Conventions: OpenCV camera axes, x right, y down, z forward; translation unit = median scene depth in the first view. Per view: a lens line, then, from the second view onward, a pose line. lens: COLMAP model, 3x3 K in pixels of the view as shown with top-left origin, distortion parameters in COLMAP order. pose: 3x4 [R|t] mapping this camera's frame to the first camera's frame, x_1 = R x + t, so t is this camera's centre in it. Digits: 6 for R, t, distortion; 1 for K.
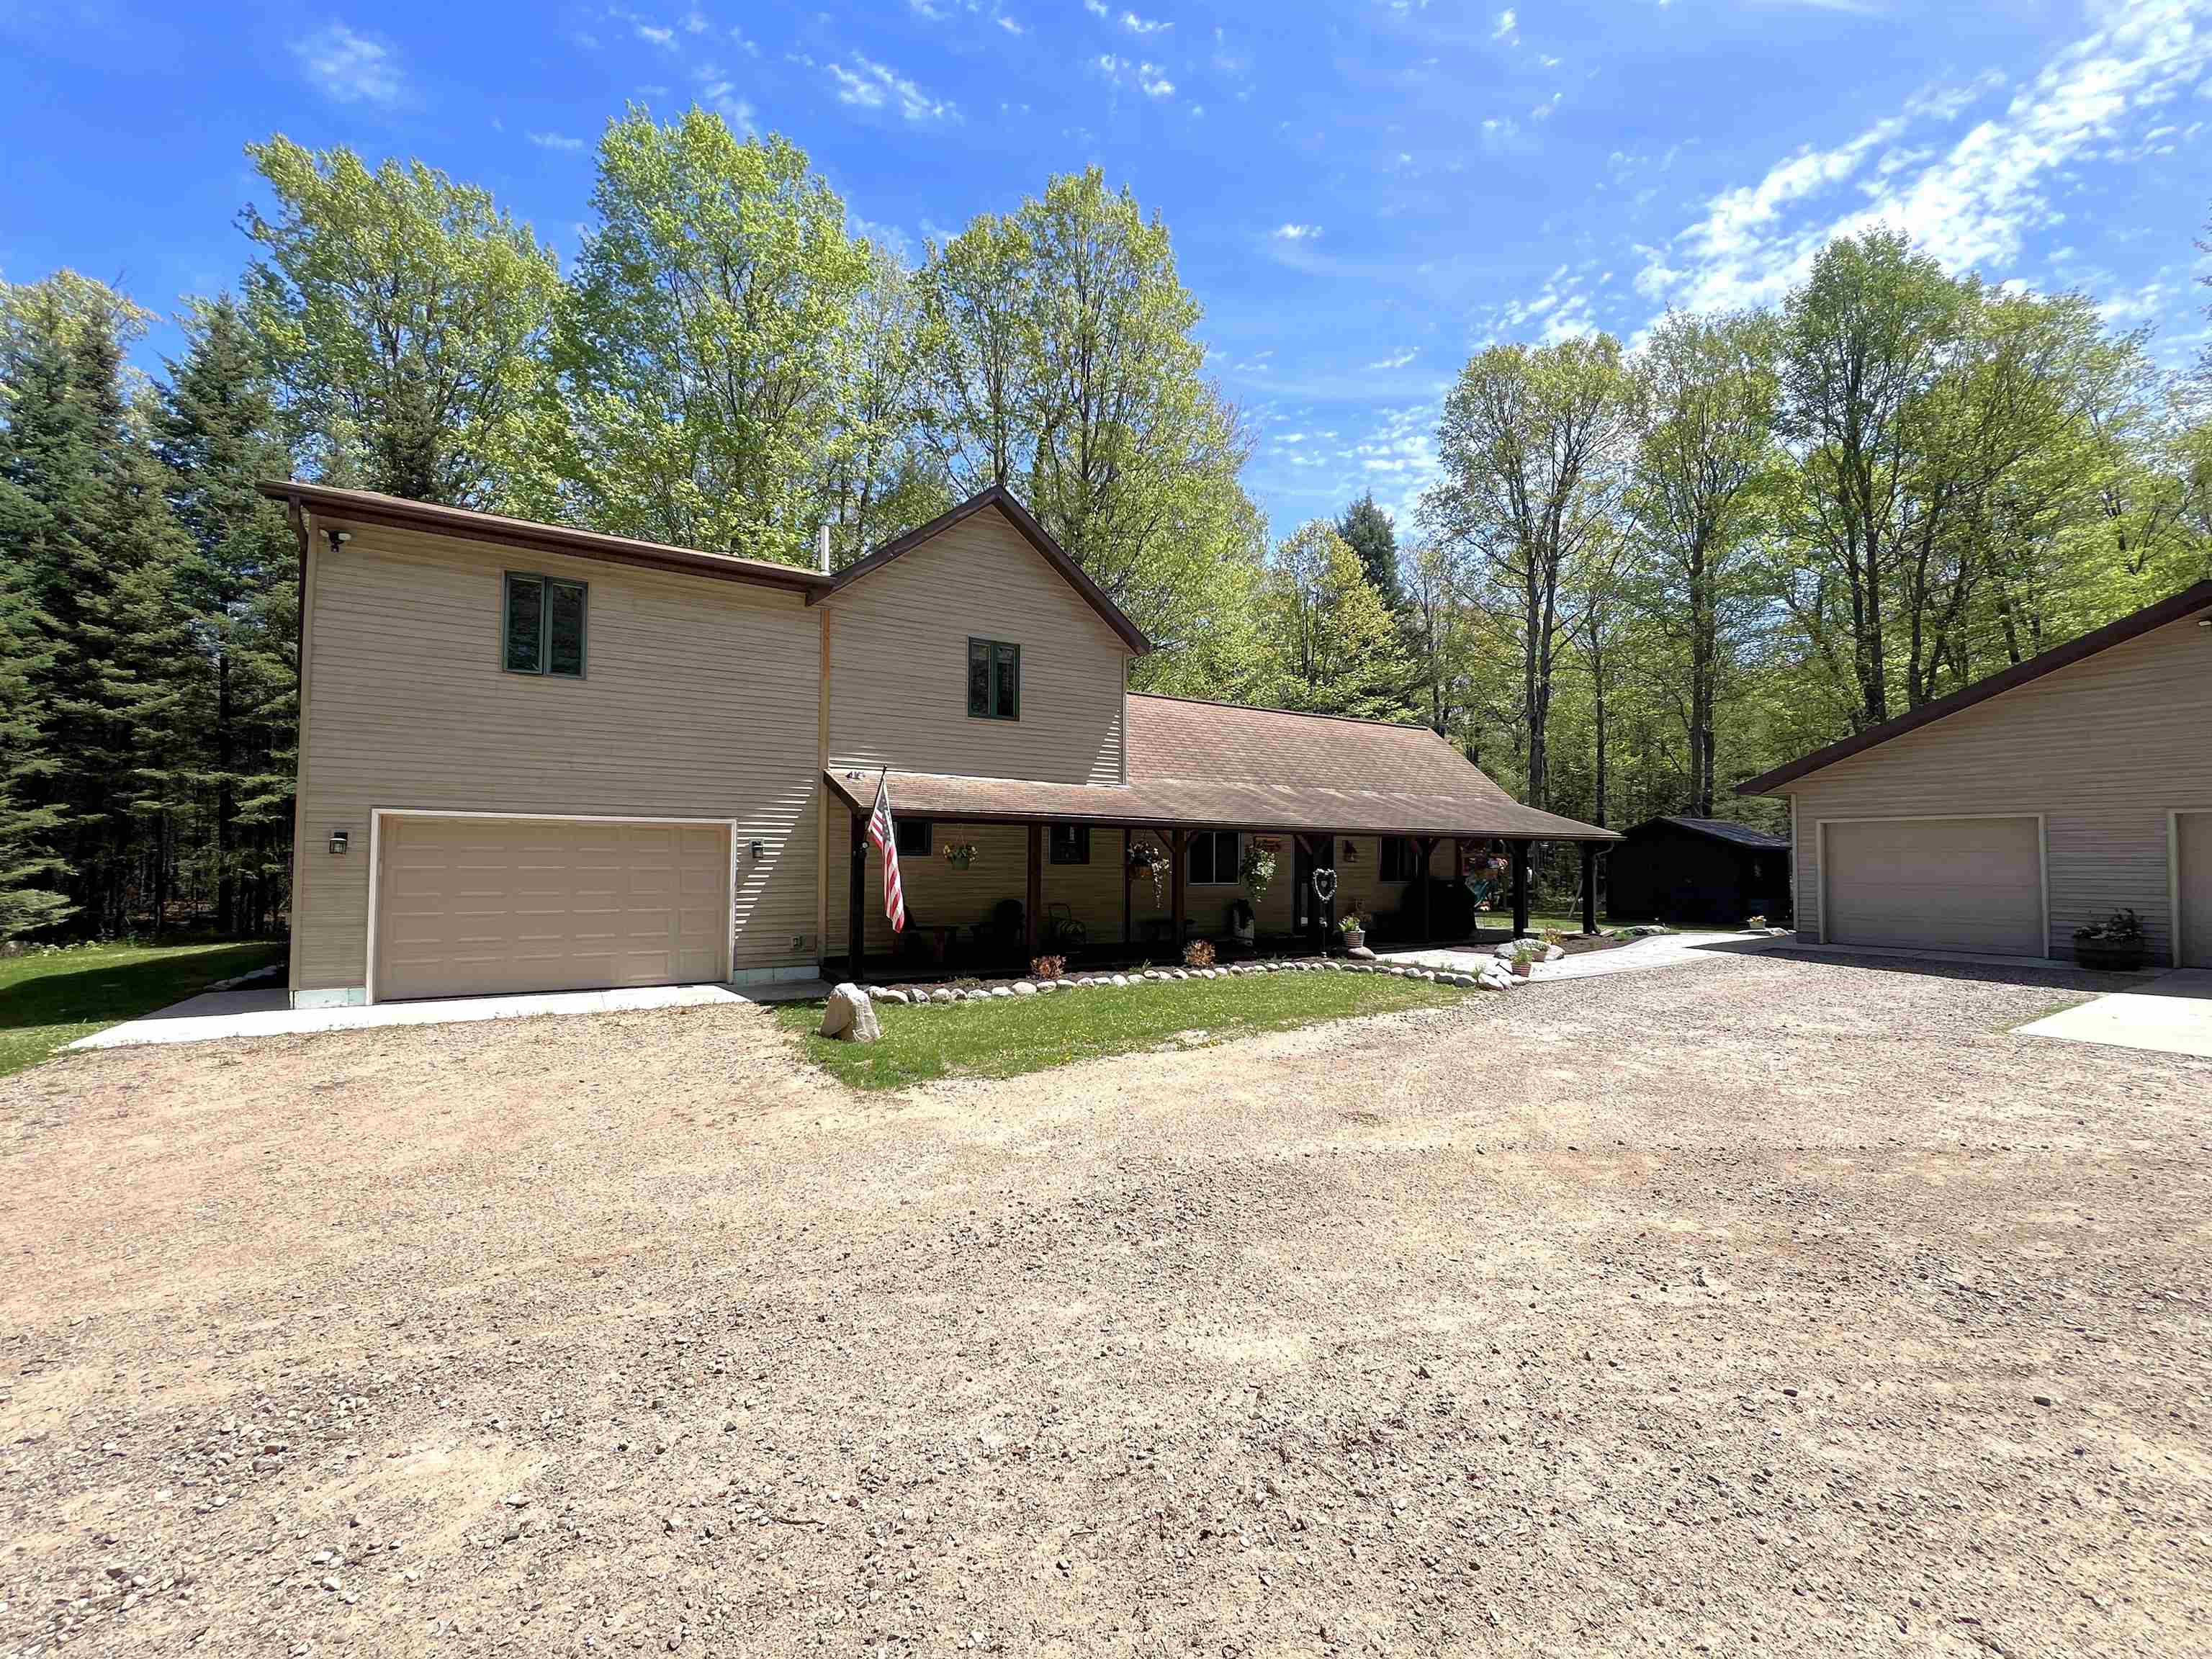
lens RADIAL K [[886.0, 0, 1110.5], [0, 886.0, 827.3], [0, 0, 1]] dist [-0.000662, -0.000193]
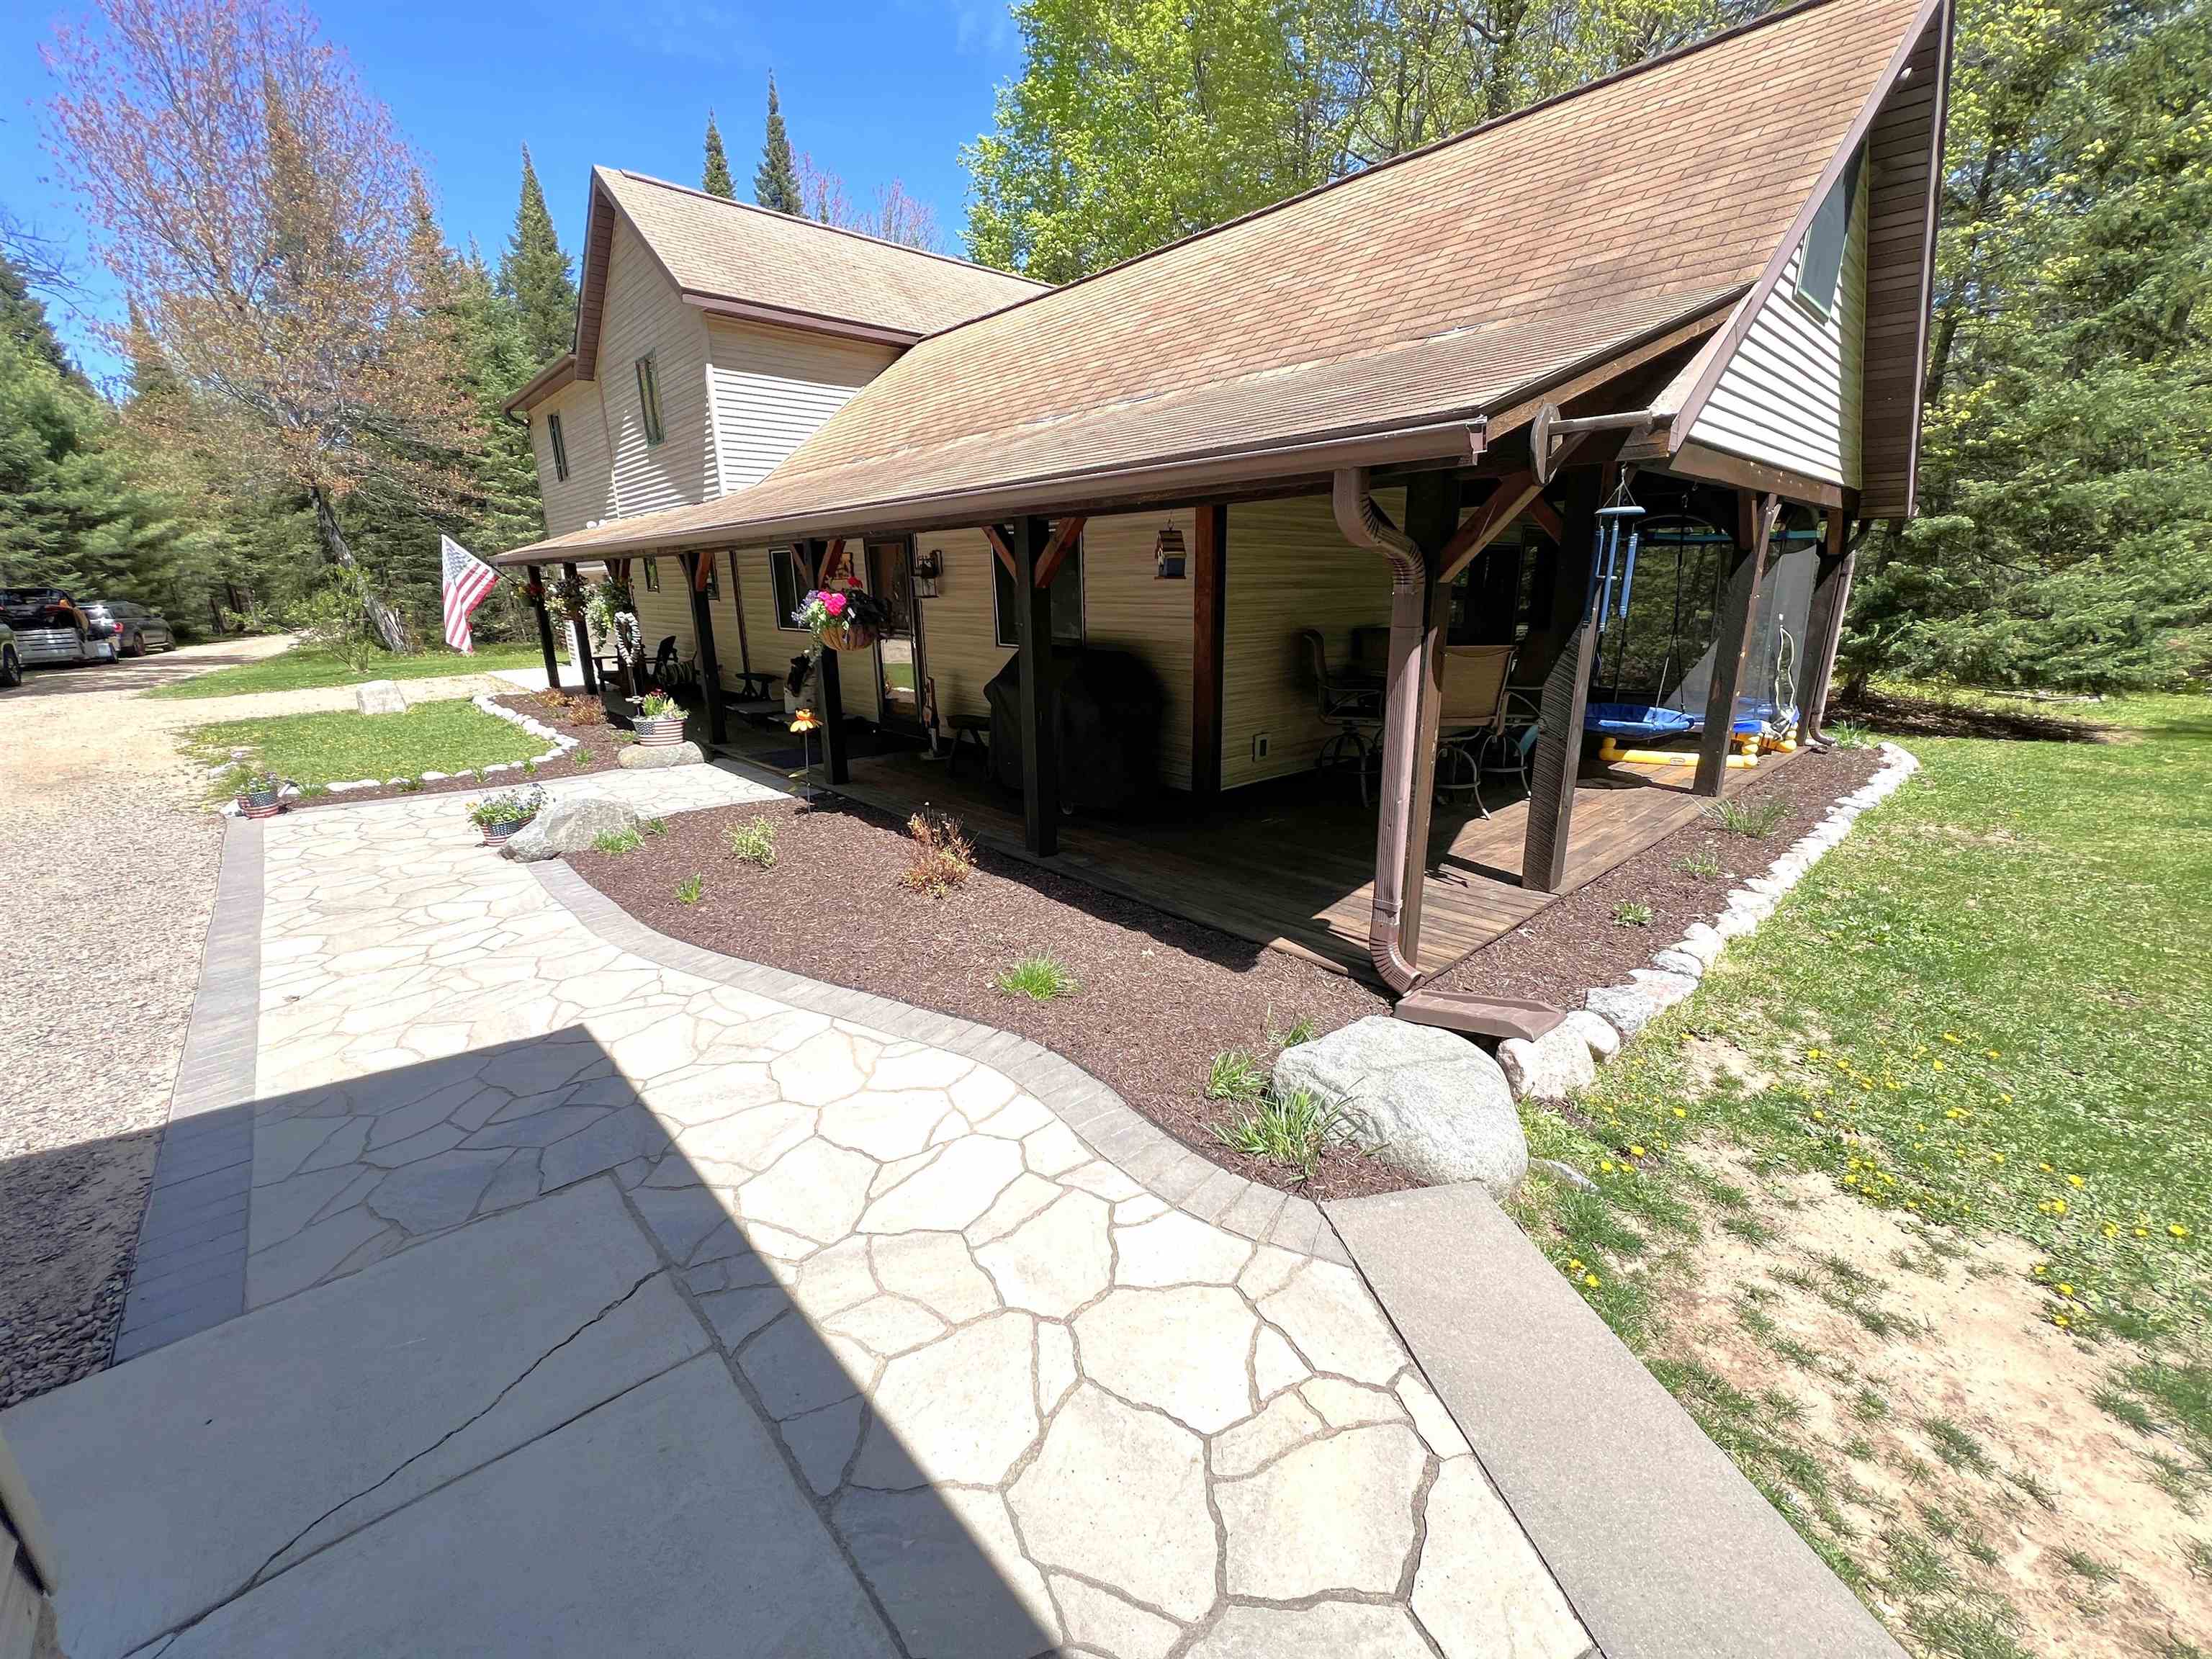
lens RADIAL K [[886.0, 0, 1110.3], [0, 886.0, 830.0], [0, 0, 1]] dist [-0.000662, -0.000193]
pose [[0.194375, 0.254722, -0.947278, 0.459607], [0.049001, 0.961969, 0.268727, 0.021418], [0.979703, -0.098651, 0.174501, 0.592276]]
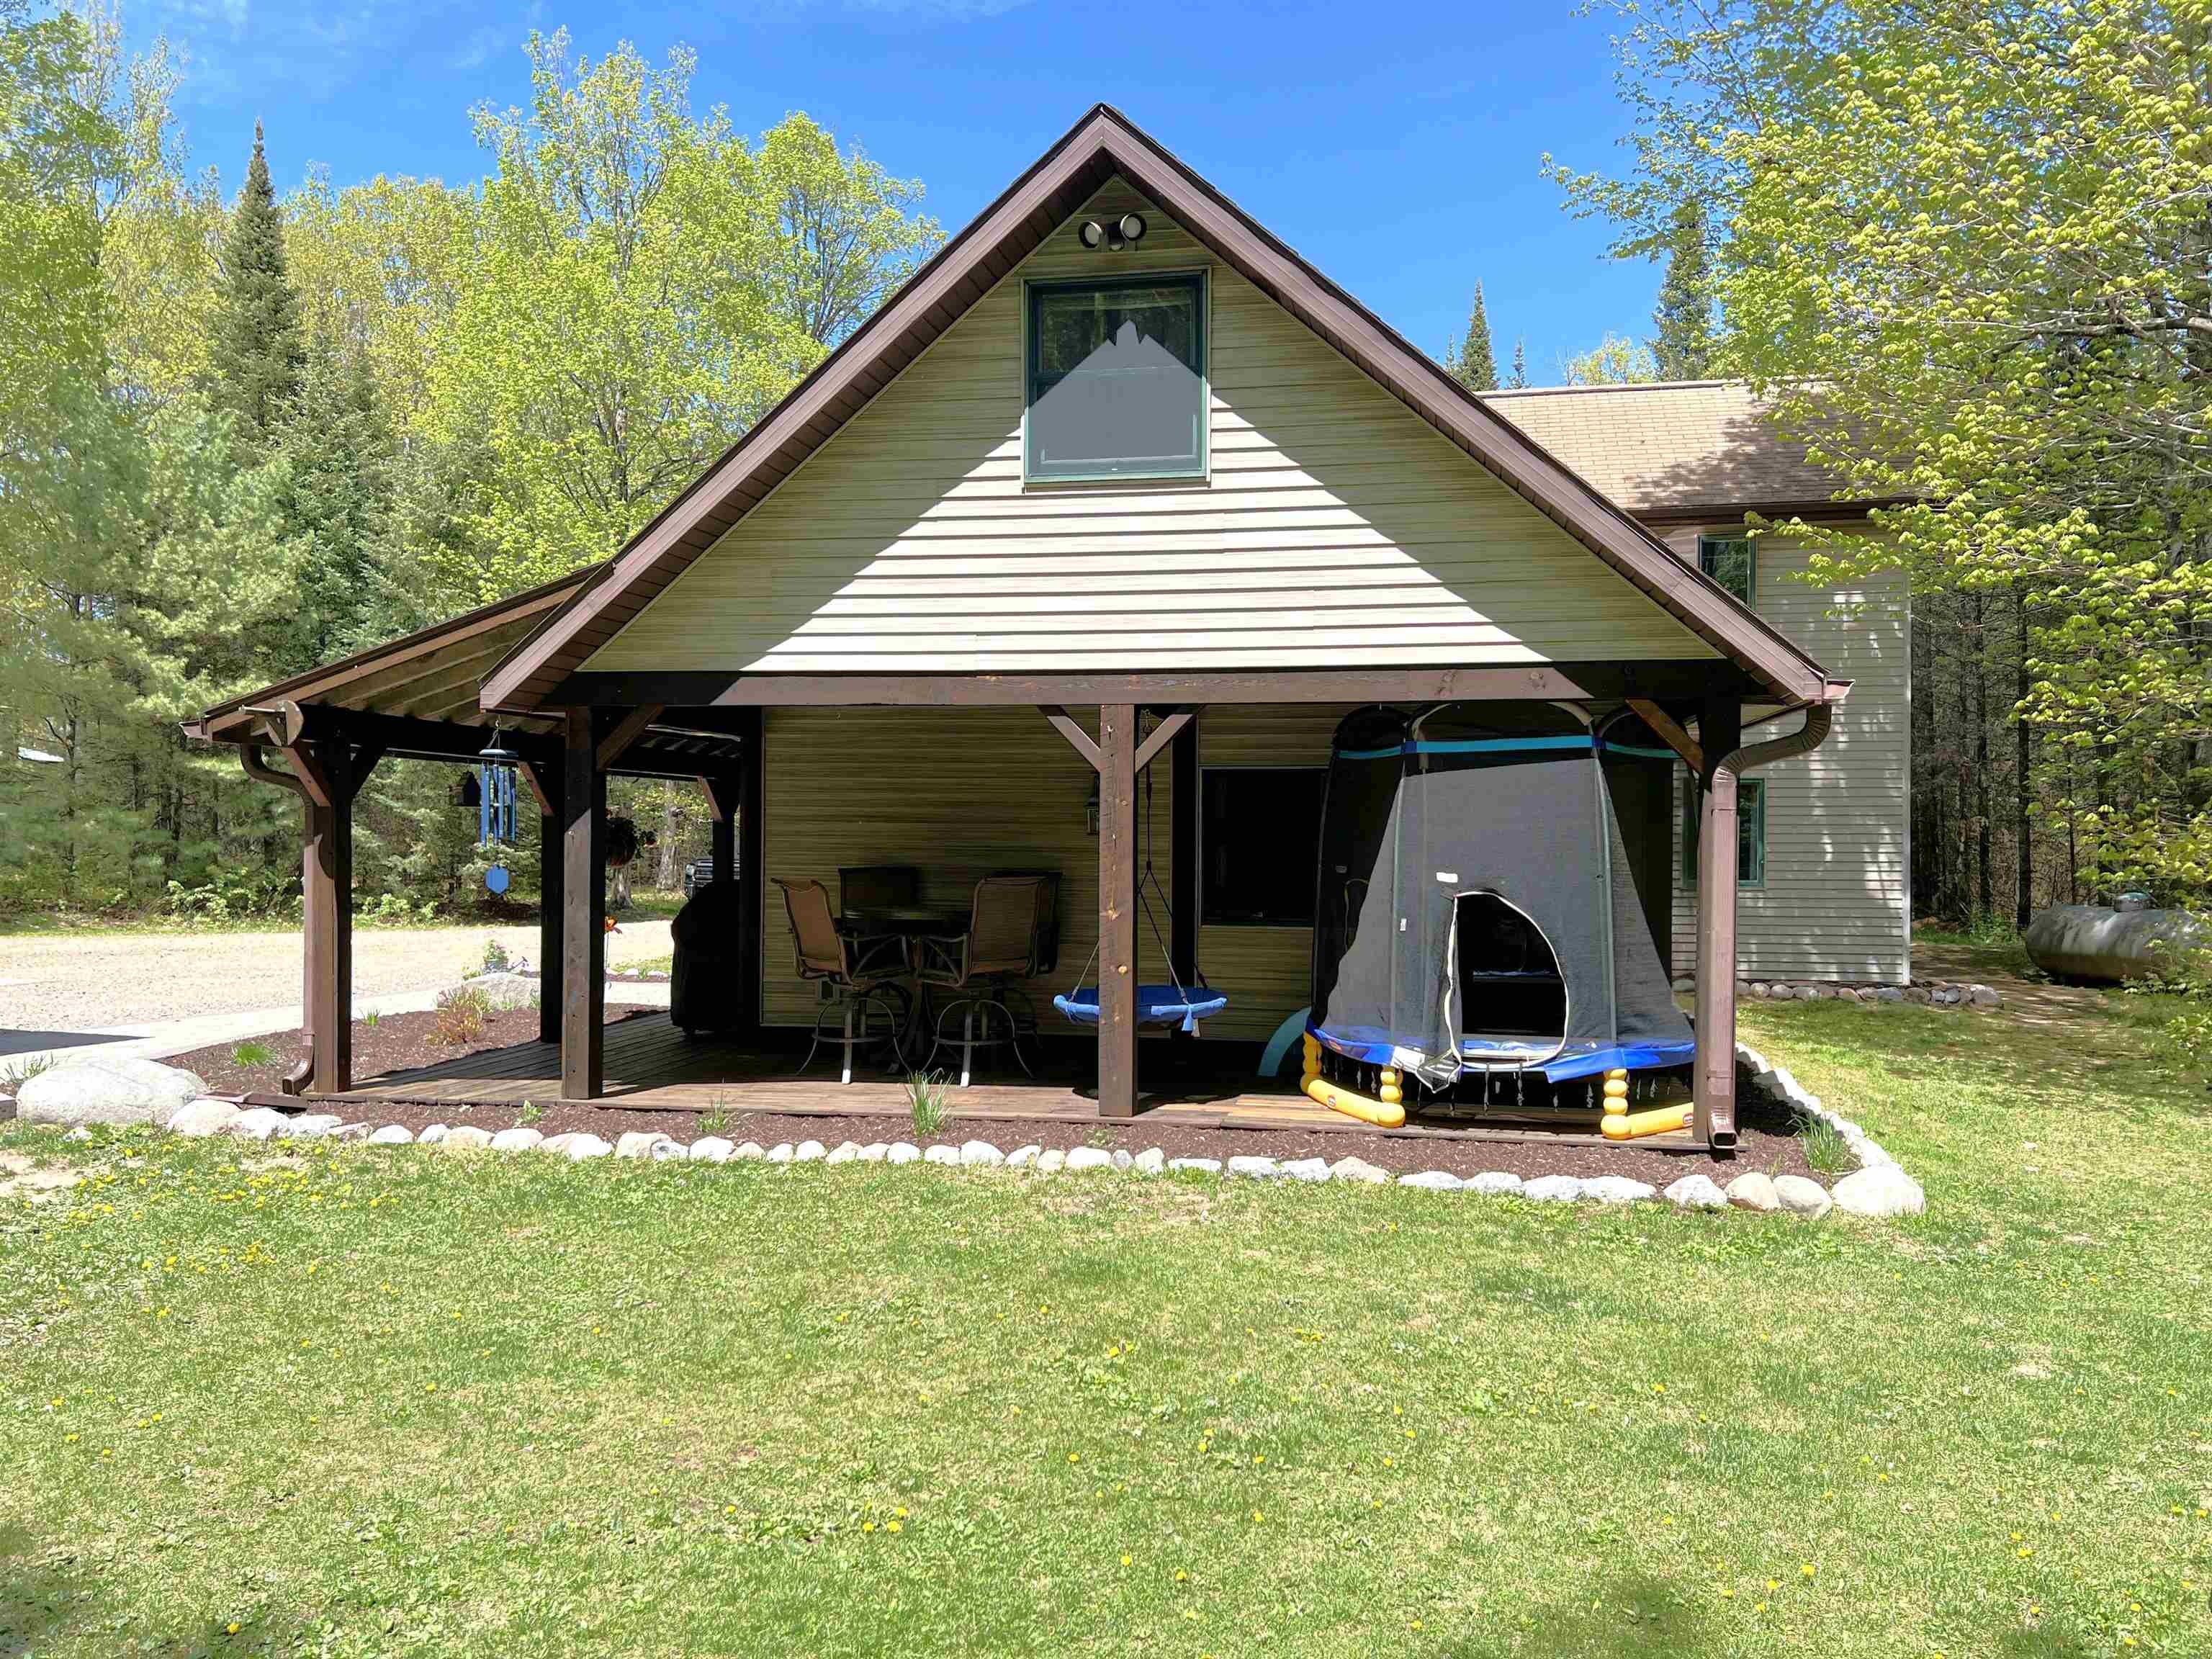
lens RADIAL K [[1674.4, 0, 1119.4], [0, 1674.4, 833.3], [0, 0, 1]] dist [0.056585, -0.054921]
pose [[-0.665083, -0.014605, -0.746627, 0.492294], [0.015283, 0.999333, -0.033162, 0.041626], [0.746613, -0.033466, -0.664416, 0.983451]]
